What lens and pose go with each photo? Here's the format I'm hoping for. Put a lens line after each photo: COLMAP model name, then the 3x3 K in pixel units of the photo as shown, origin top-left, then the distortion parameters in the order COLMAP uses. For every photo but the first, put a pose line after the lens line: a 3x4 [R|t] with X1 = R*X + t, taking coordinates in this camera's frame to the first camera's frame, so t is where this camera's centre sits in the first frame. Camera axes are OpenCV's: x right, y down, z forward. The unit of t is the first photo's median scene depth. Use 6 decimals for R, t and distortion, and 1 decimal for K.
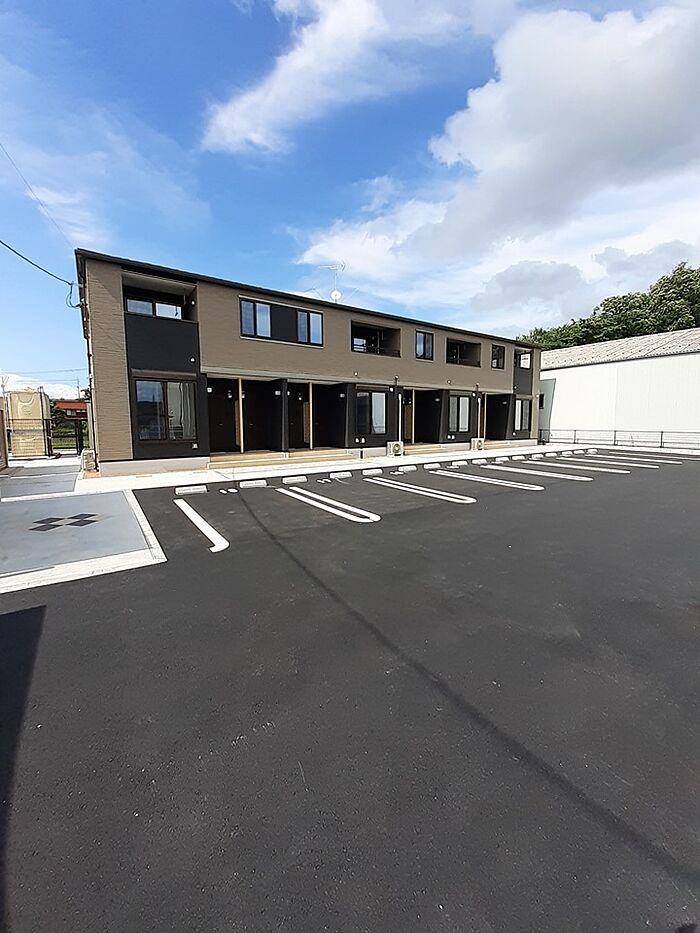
lens RADIAL K [[369.7, 0, 346.6], [0, 369.7, 463.9], [0, 0, 1]] dist [-0.002223, -0.000560]
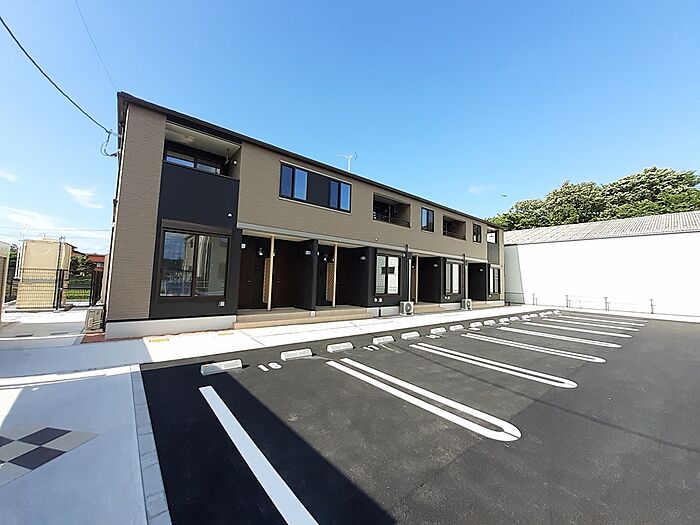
lens RADIAL K [[277.3, 0, 353.2], [0, 277.3, 260.1], [0, 0, 1]] dist [-0.002223, -0.000560]
pose [[0.994579, 0.039152, 0.096329, -0.125956], [-0.020515, 0.982079, -0.187350, -0.026667], [-0.101938, 0.184358, 0.977559, 0.216211]]
